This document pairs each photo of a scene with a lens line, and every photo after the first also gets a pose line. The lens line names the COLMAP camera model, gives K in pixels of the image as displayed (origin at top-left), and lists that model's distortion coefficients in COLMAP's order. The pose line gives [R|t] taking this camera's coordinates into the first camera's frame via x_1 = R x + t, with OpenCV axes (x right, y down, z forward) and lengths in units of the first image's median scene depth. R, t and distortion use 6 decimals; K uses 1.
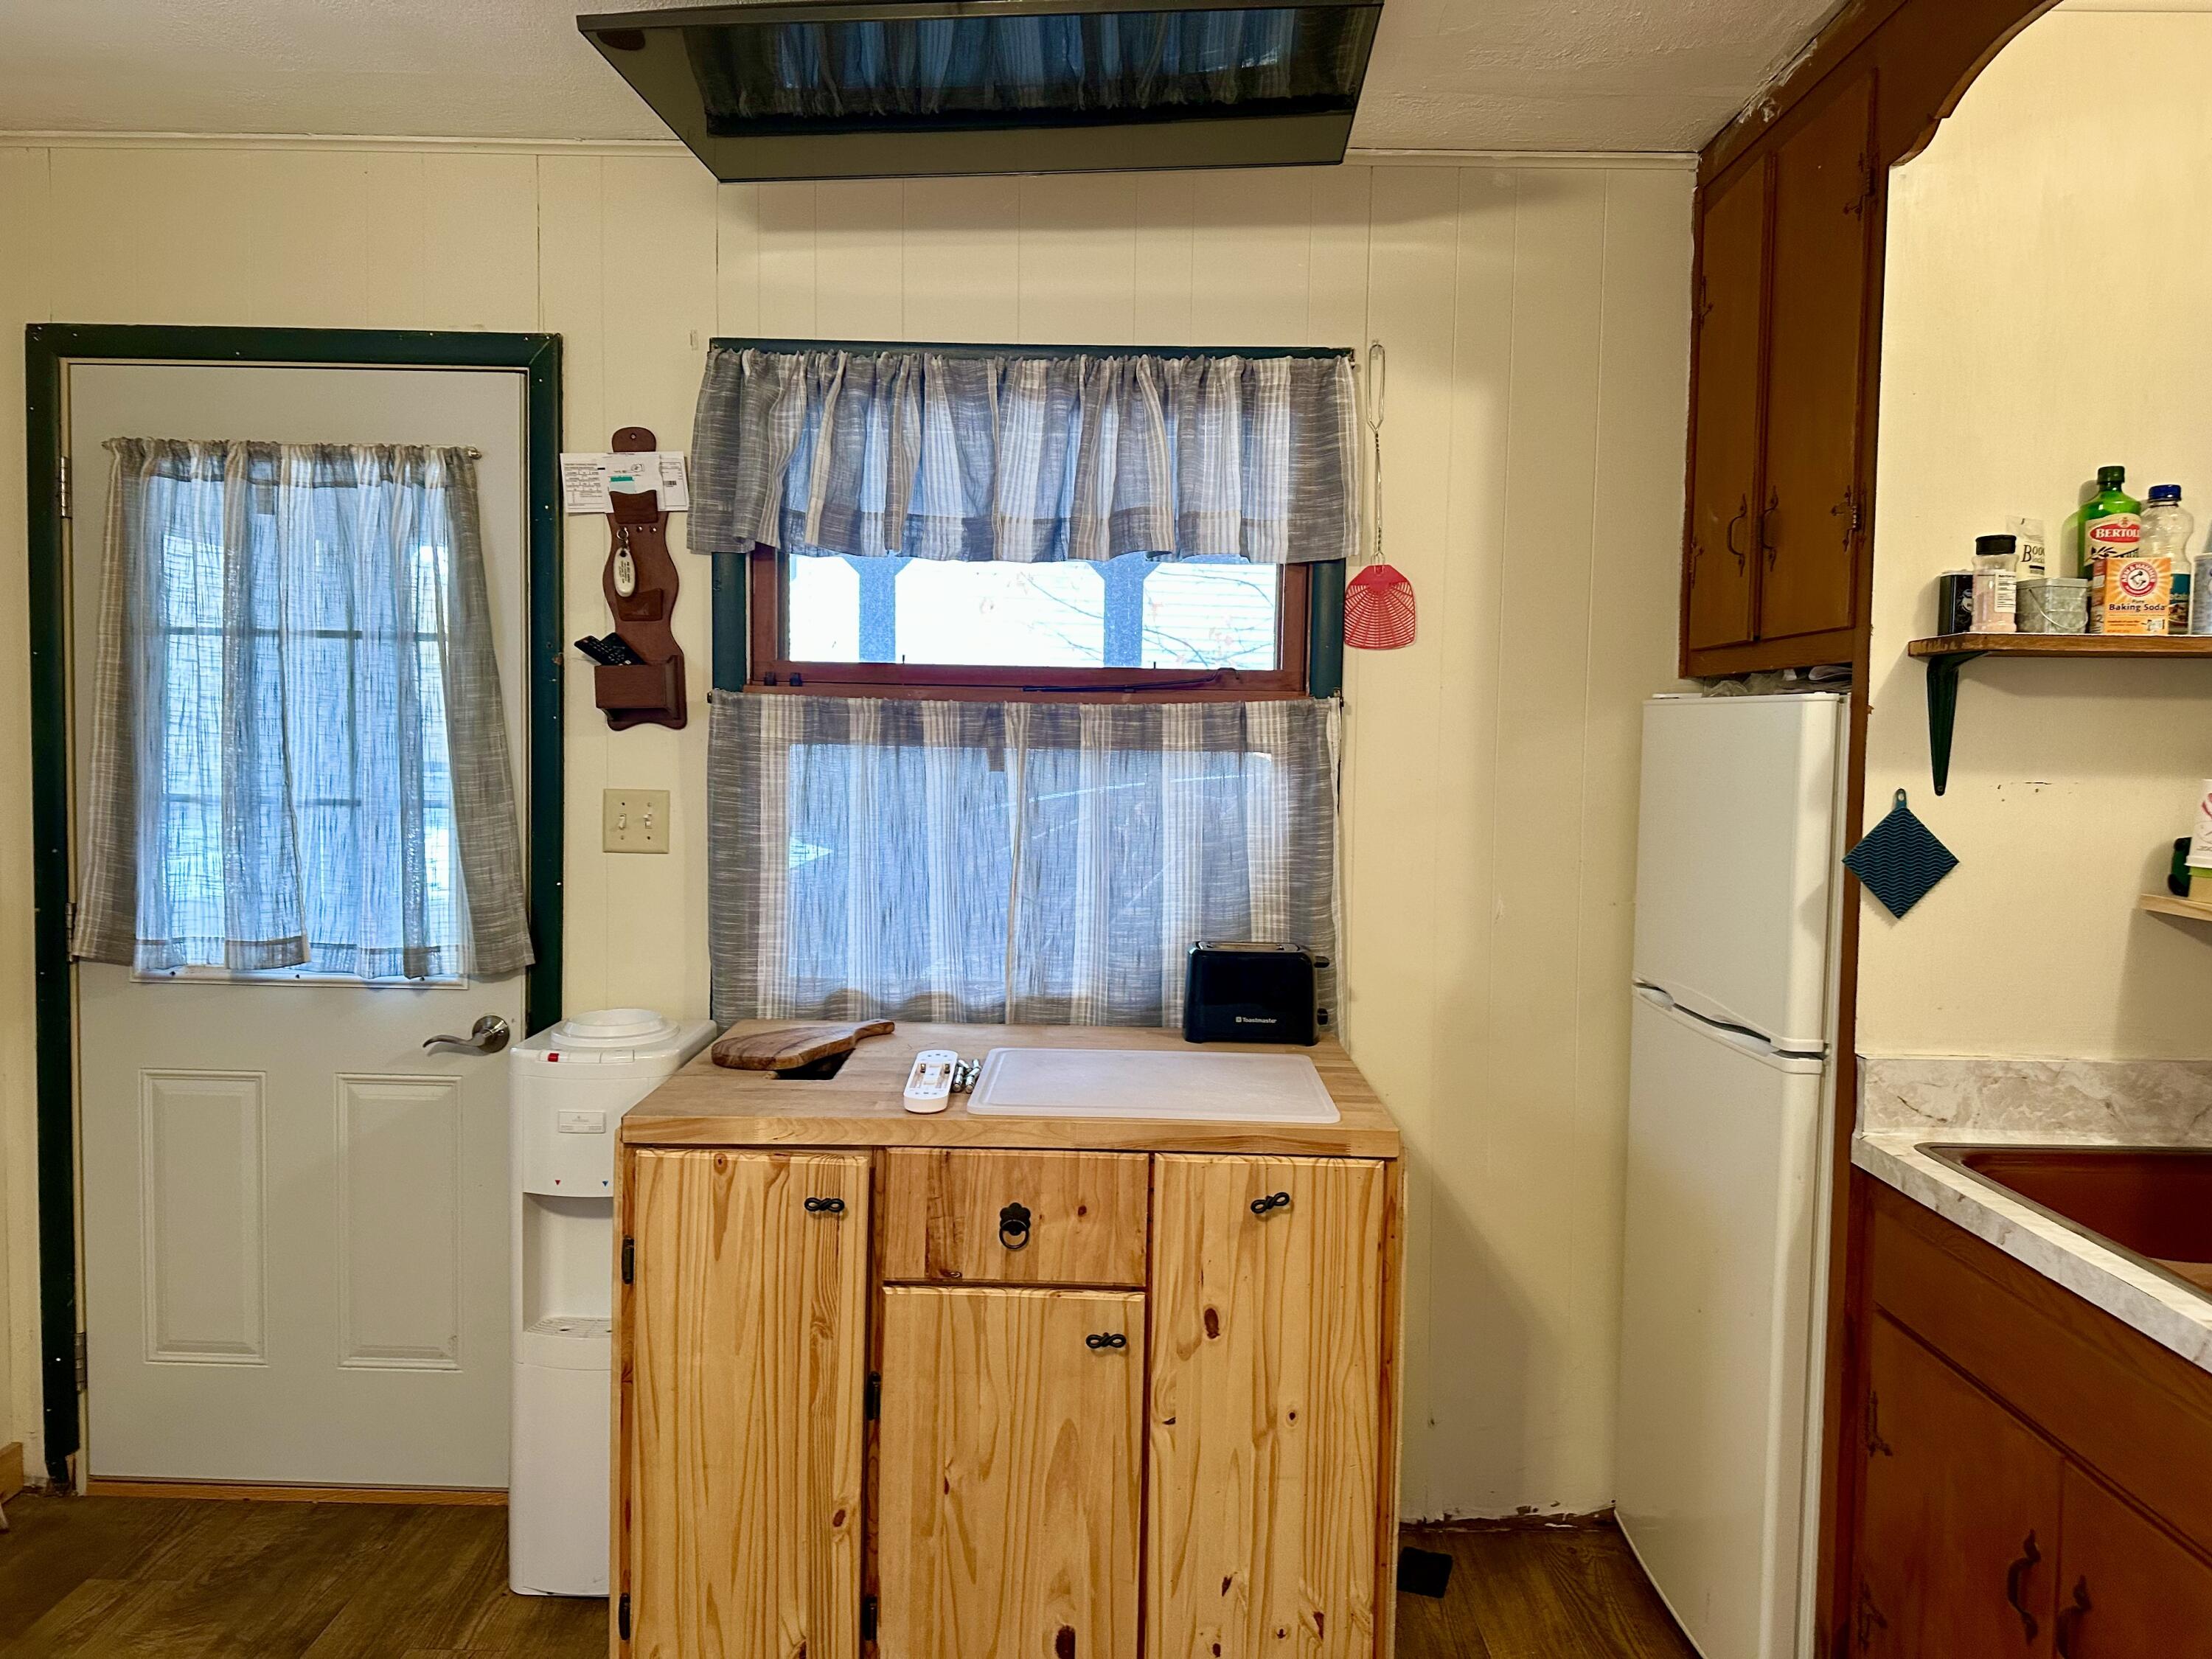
lens RADIAL K [[1491.4, 0, 1099.9], [0, 1491.4, 825.3], [0, 0, 1]] dist [0.055036, -0.020007]
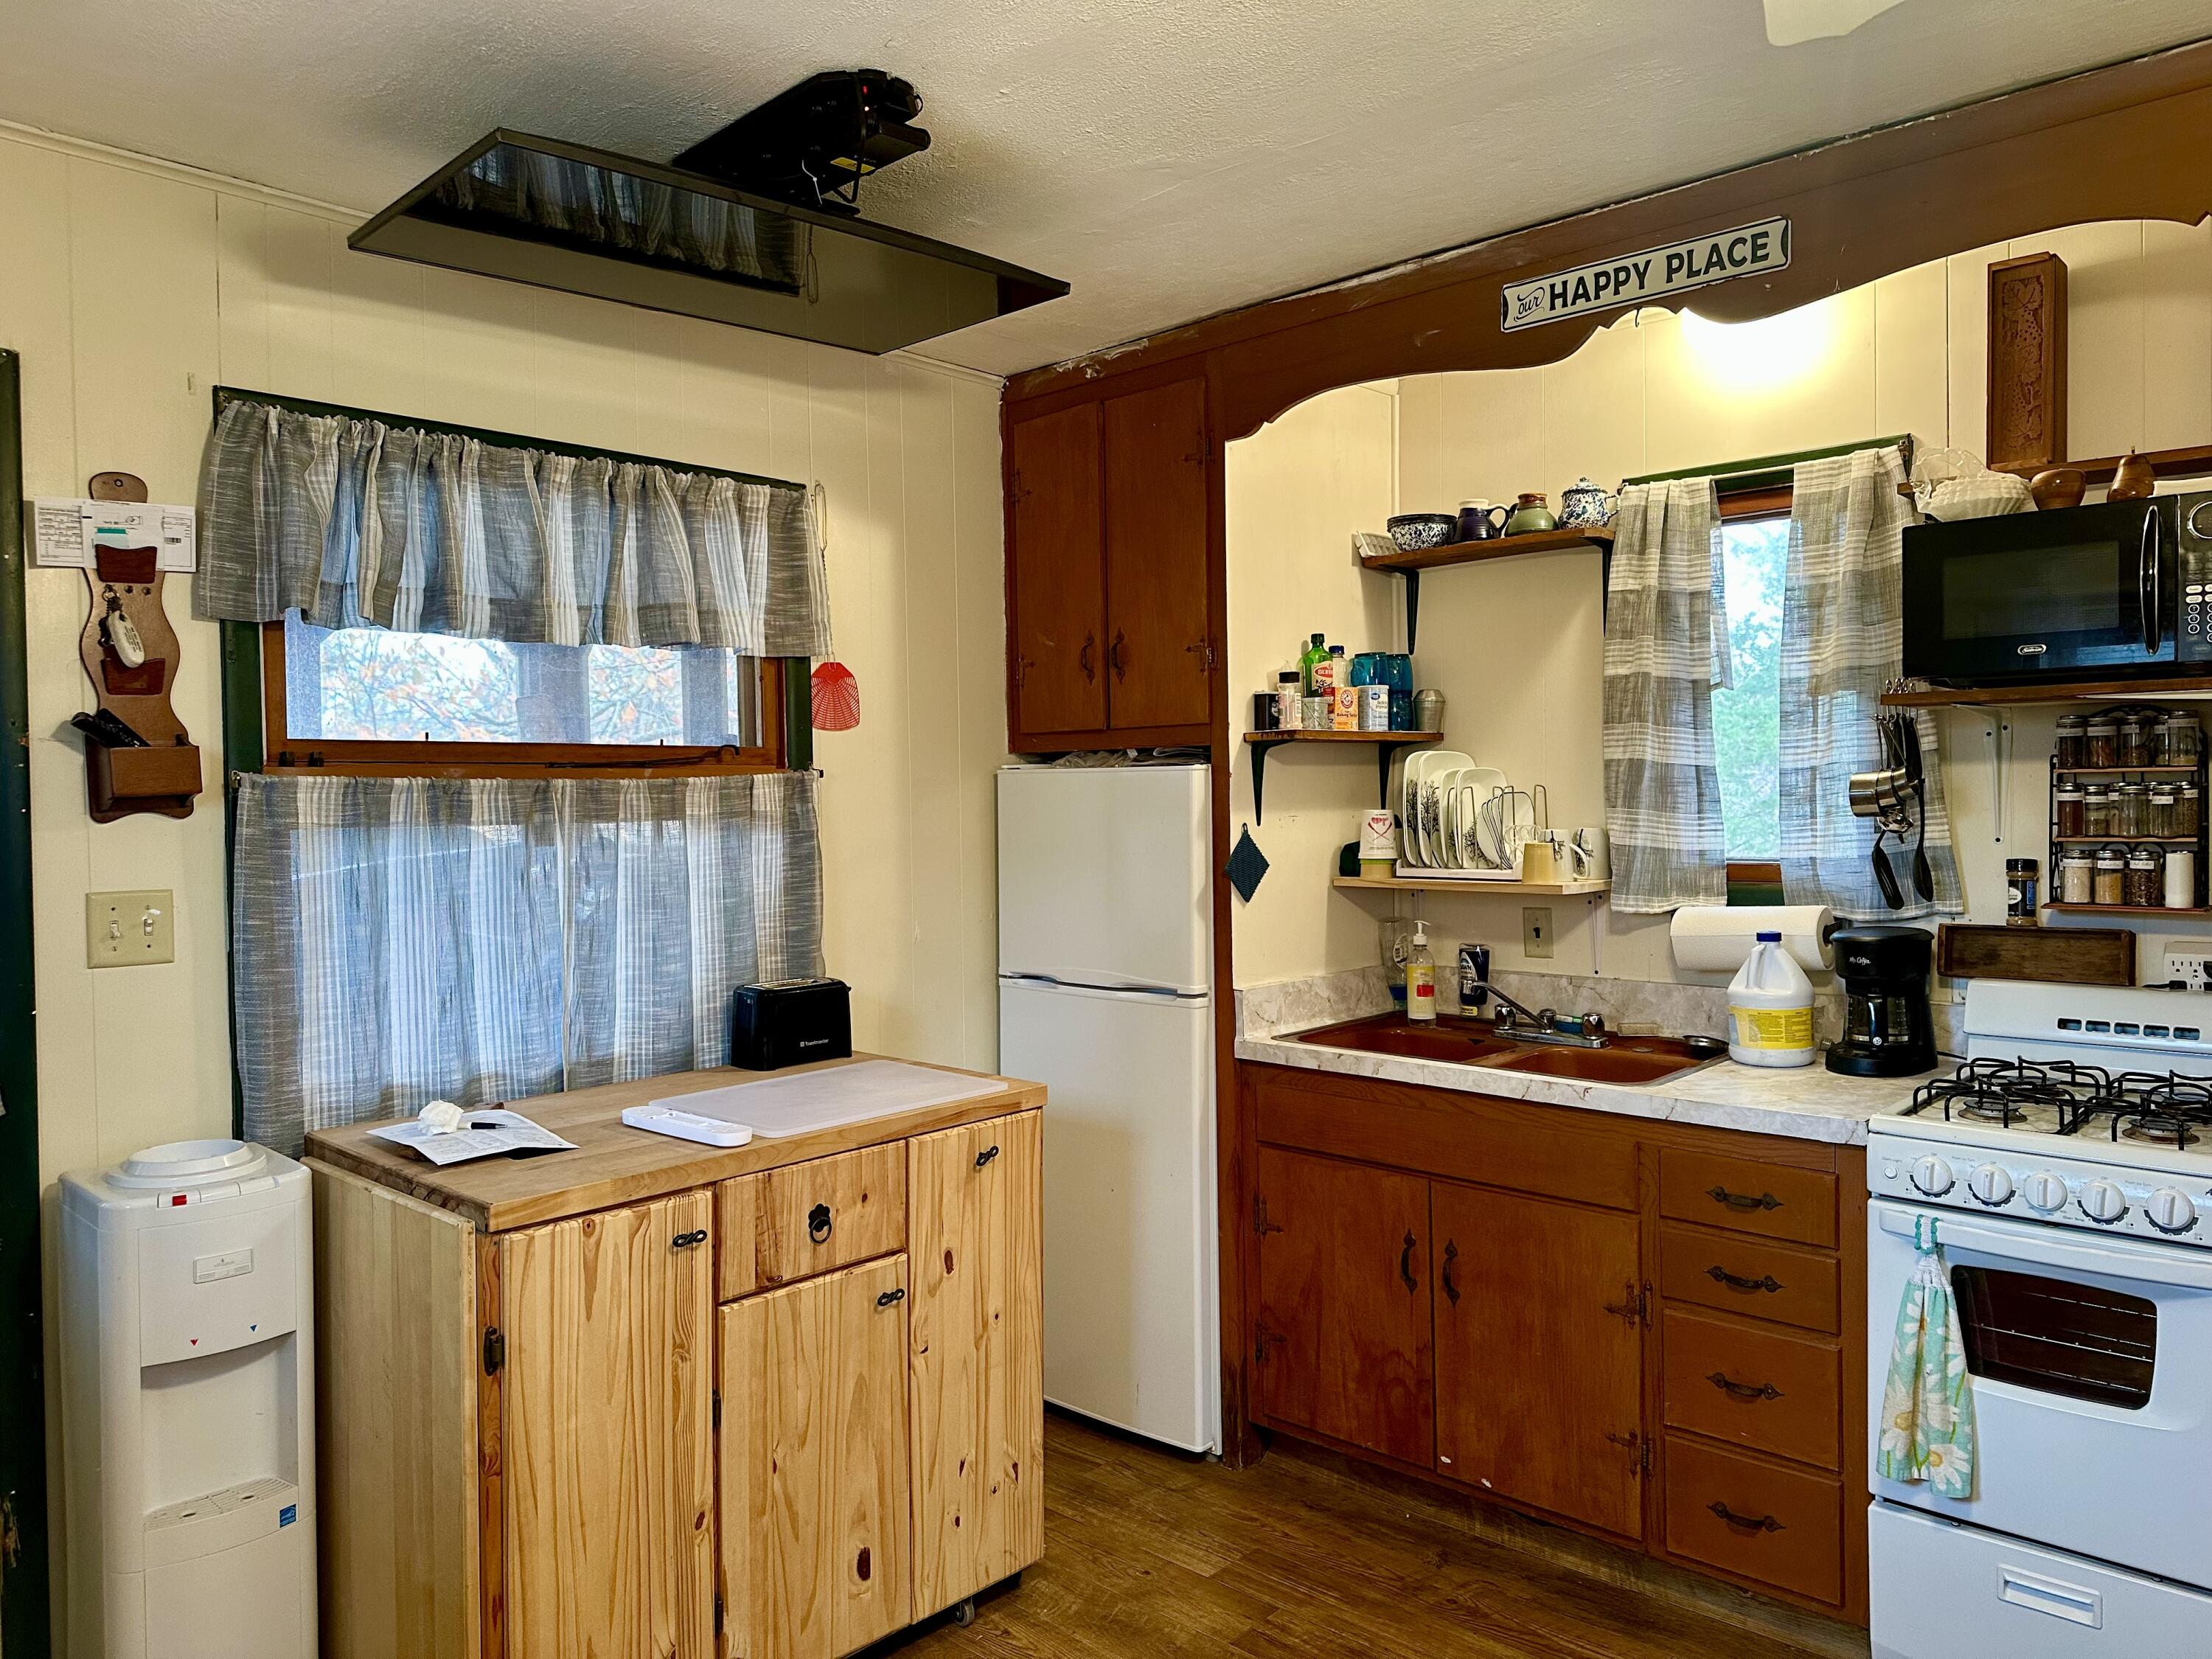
lens RADIAL K [[1540.5, 0, 1100.7], [0, 1540.5, 826.7], [0, 0, 1]] dist [0.070260, -0.083877]
pose [[0.681087, -0.044368, 0.730857, -0.612874], [0.071779, 0.997400, -0.006341, -0.015868], [-0.728675, 0.056779, 0.682502, -0.011726]]
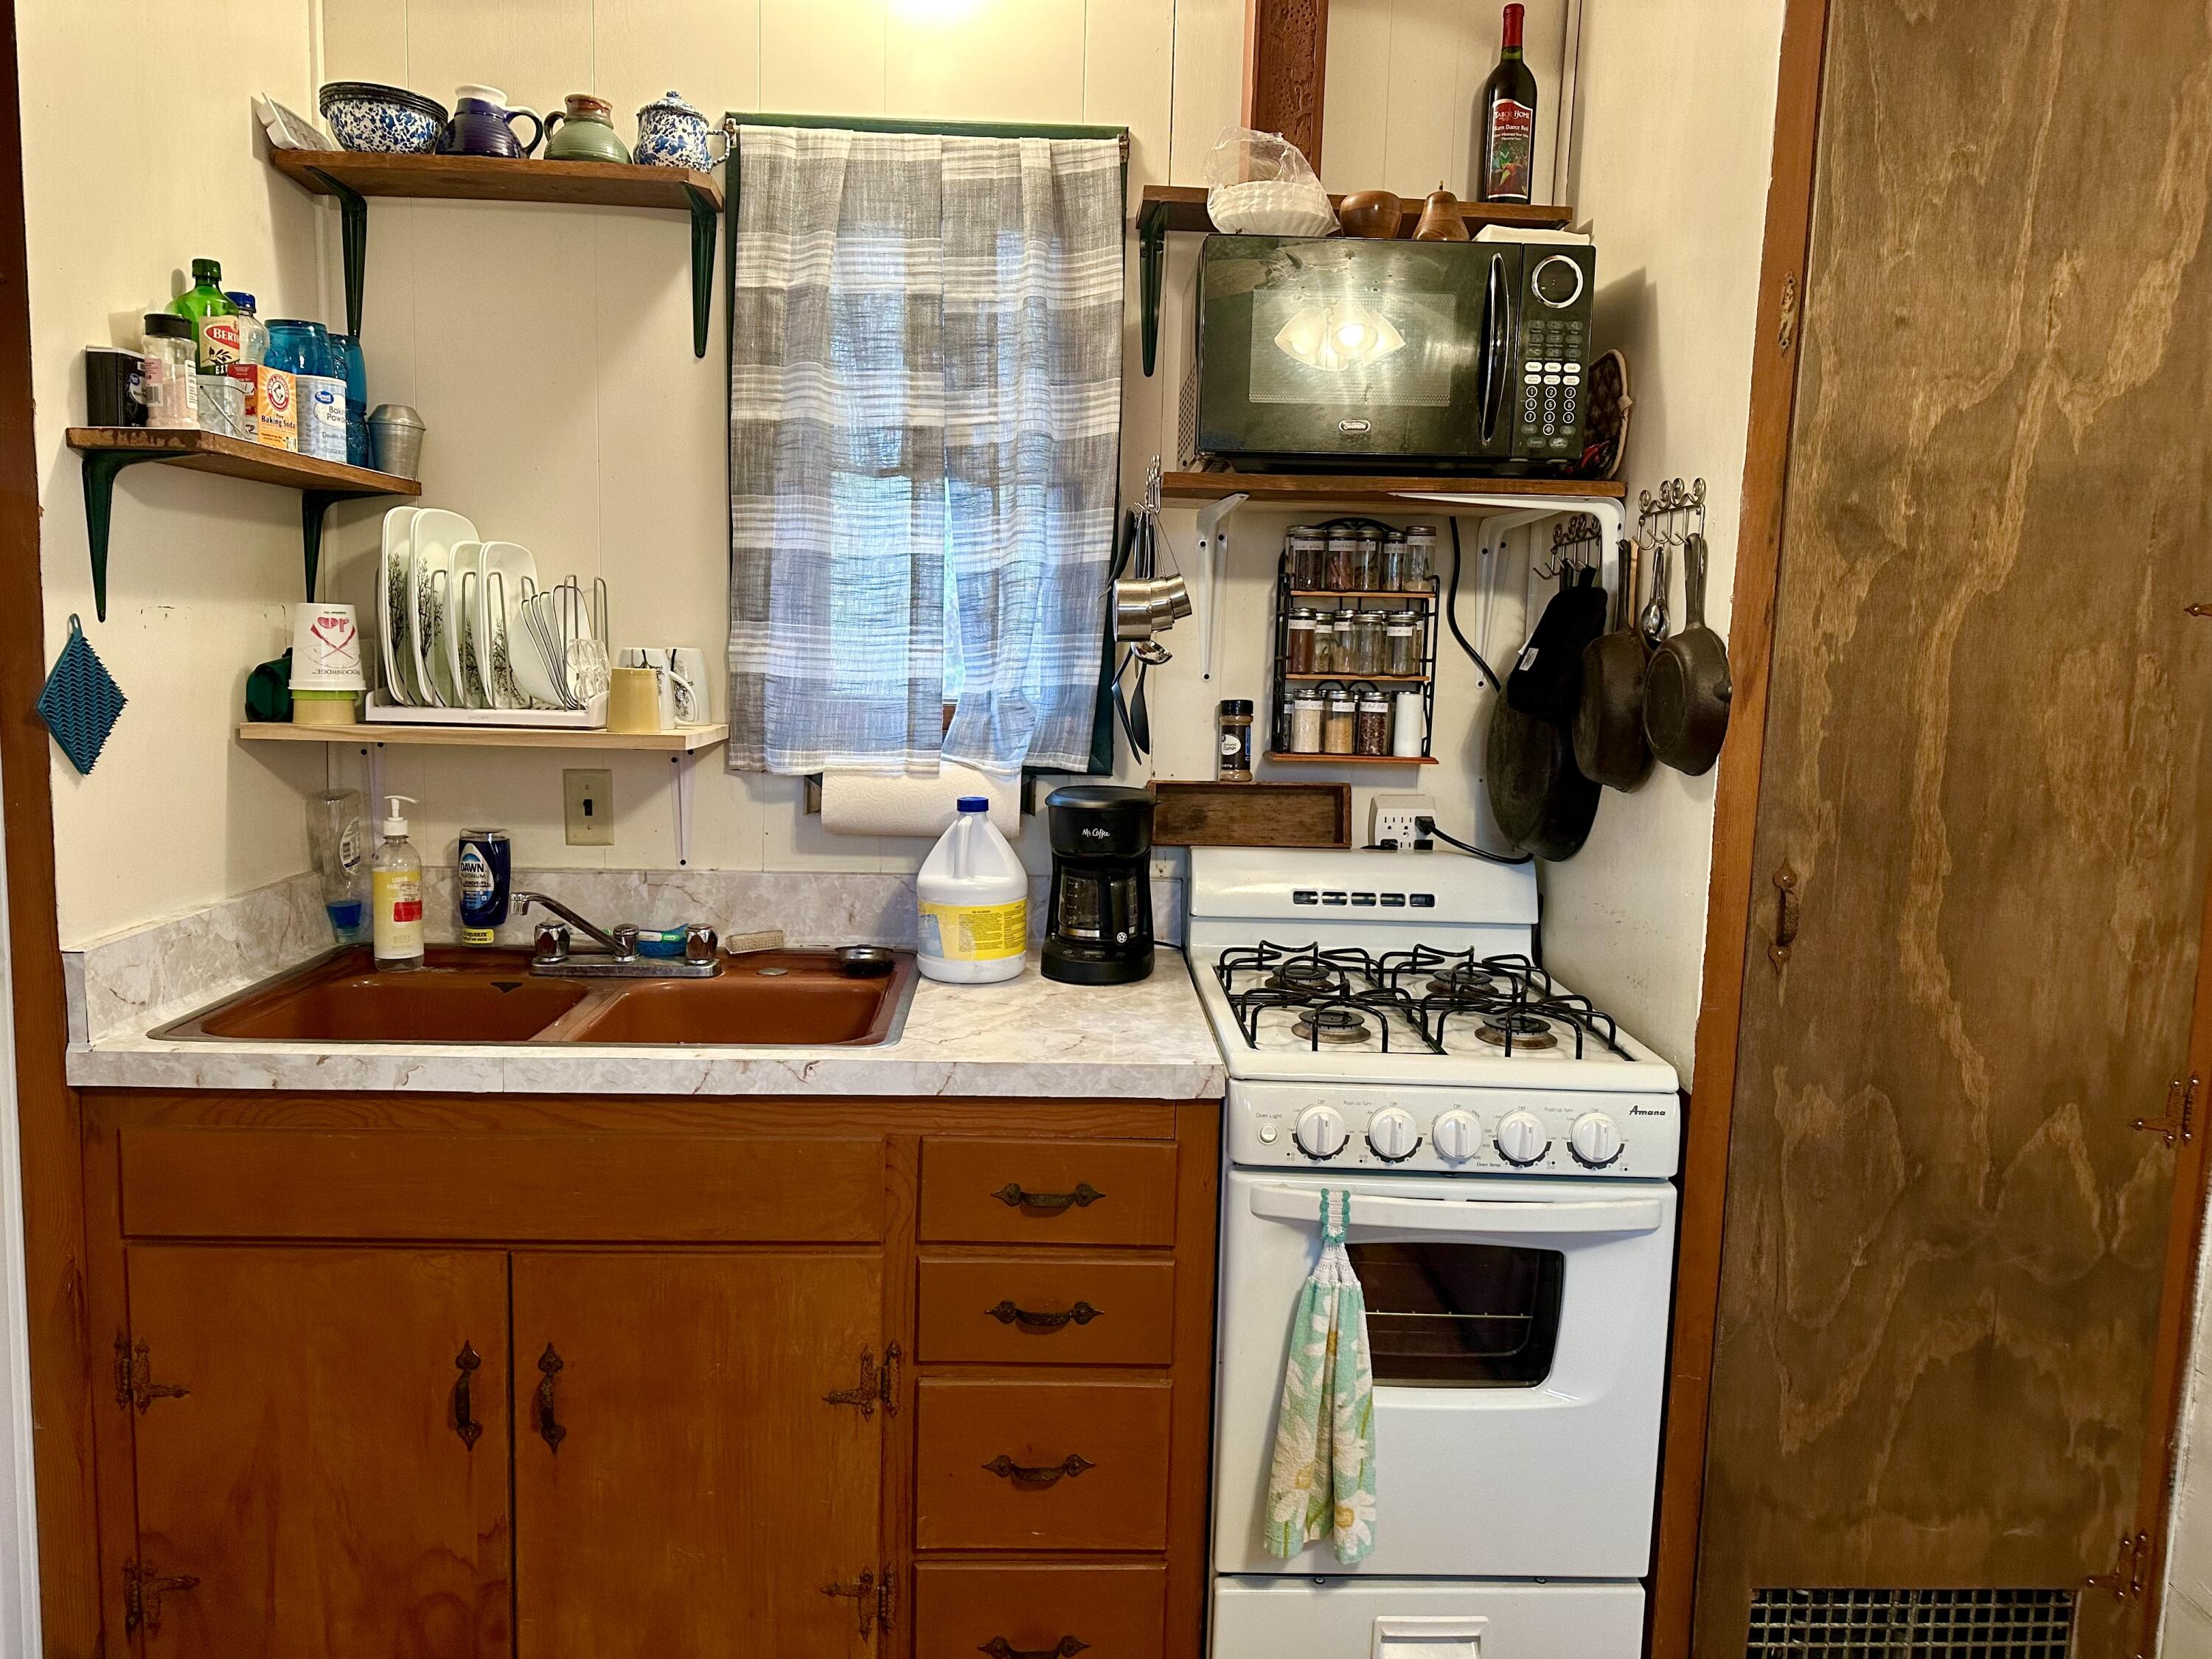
lens RADIAL K [[1540.5, 0, 1091.9], [0, 1540.5, 812.7], [0, 0, 1]] dist [0.070260, -0.083877]
pose [[-0.035507, -0.126423, 0.991341, -0.252673], [0.033570, 0.991256, 0.127614, -0.005283], [-0.998805, 0.037811, -0.030953, 0.384035]]
